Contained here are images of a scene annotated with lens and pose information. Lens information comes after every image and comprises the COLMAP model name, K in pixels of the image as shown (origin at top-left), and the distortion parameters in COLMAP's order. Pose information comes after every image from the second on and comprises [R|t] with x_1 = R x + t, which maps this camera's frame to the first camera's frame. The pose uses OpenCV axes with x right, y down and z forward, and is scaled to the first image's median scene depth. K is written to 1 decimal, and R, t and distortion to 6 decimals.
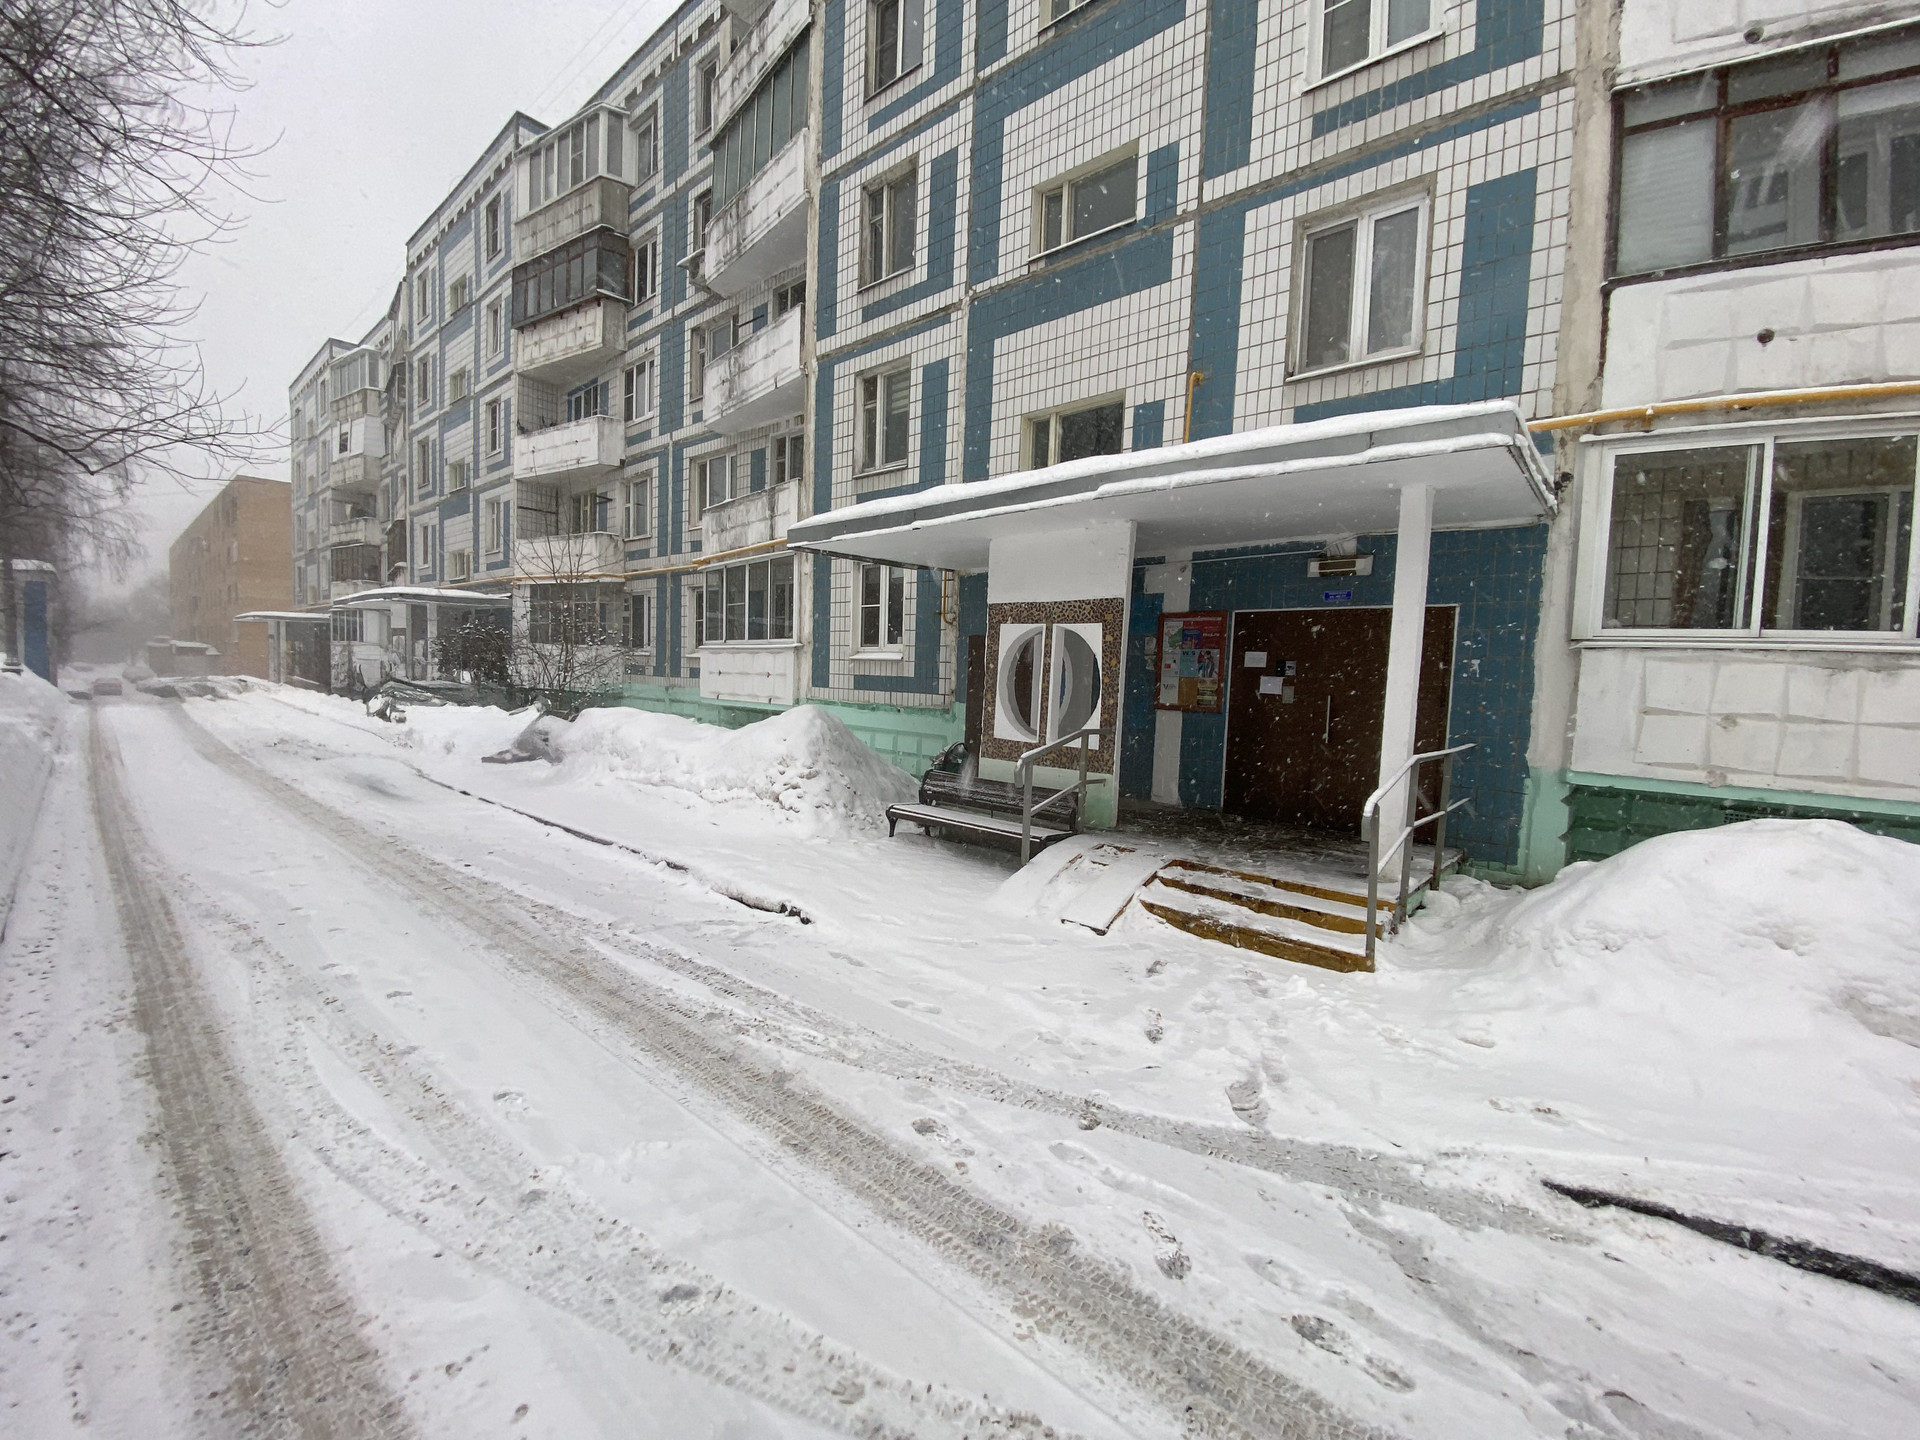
lens RADIAL K [[778.2, 0, 960.6], [0, 778.2, 725.4], [0, 0, 1]] dist [0.017278, -0.019165]
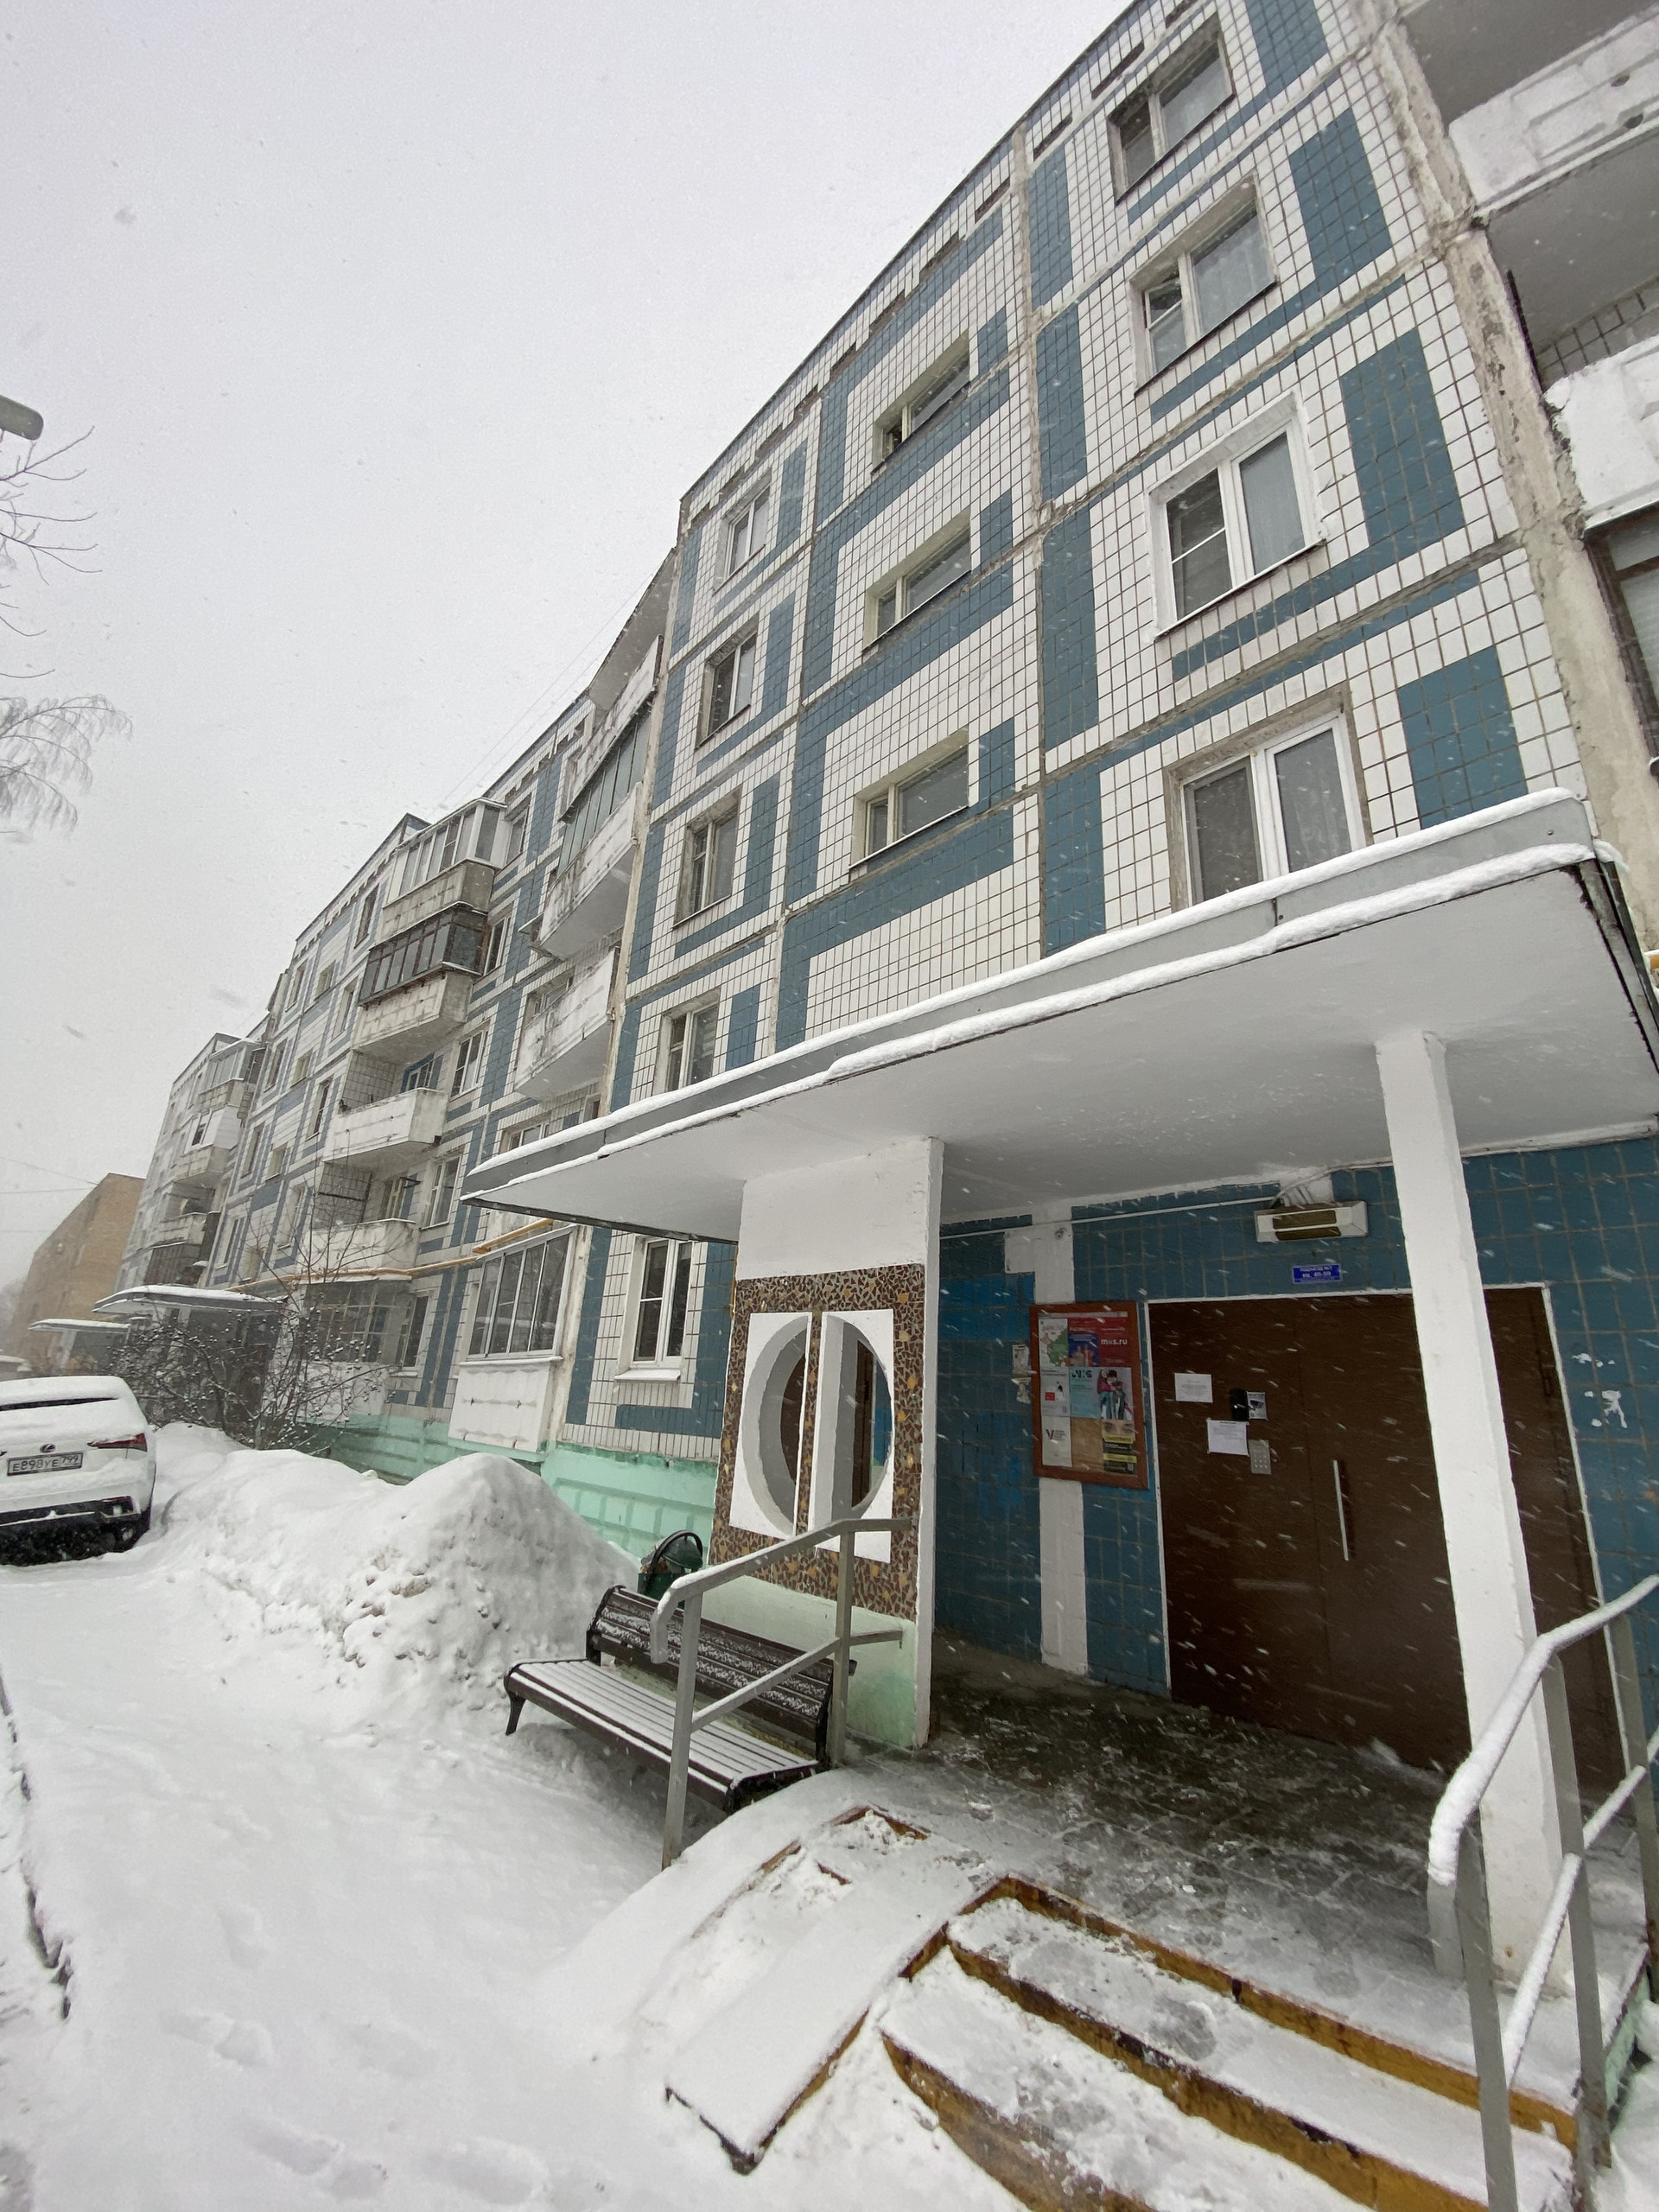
lens RADIAL K [[893.5, 0, 828.6], [0, 893.5, 1108.4], [0, 0, 1]] dist [0.031054, -0.027839]
pose [[0.996600, -0.010427, -0.081725, 0.125445], [-0.021352, 0.925380, -0.378440, -0.013854], [0.079572, 0.378898, 0.922011, 0.218382]]
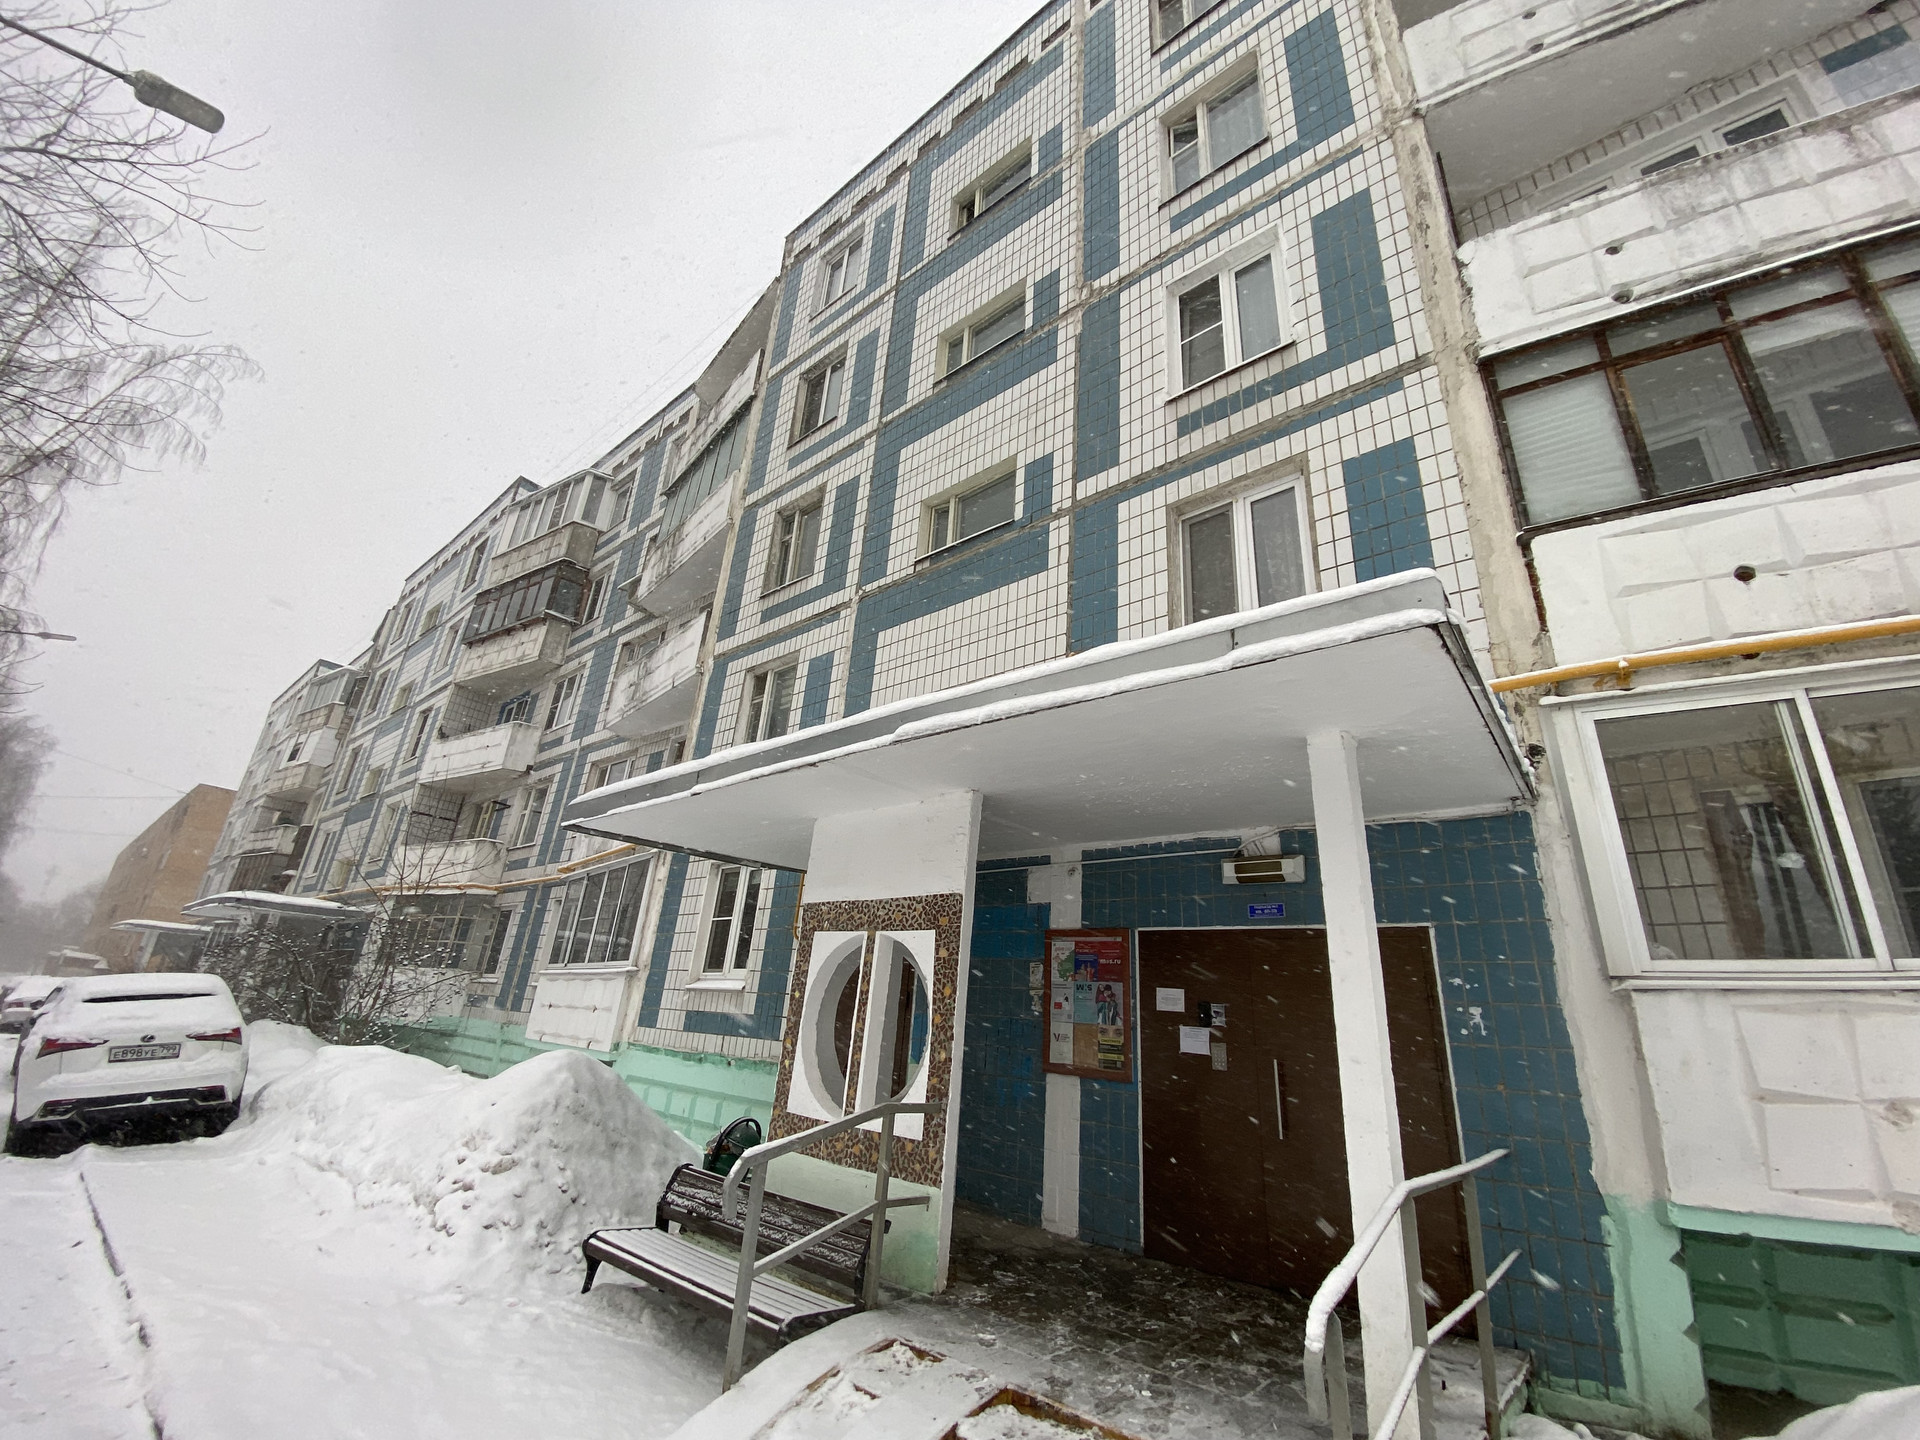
lens RADIAL K [[778.2, 0, 960.6], [0, 778.2, 725.4], [0, 0, 1]] dist [0.017278, -0.019165]
pose [[0.999109, 0.038583, 0.017084, 0.122845], [-0.027920, 0.908043, -0.417947, -0.006943], [-0.031639, 0.417097, 0.908311, 0.189152]]
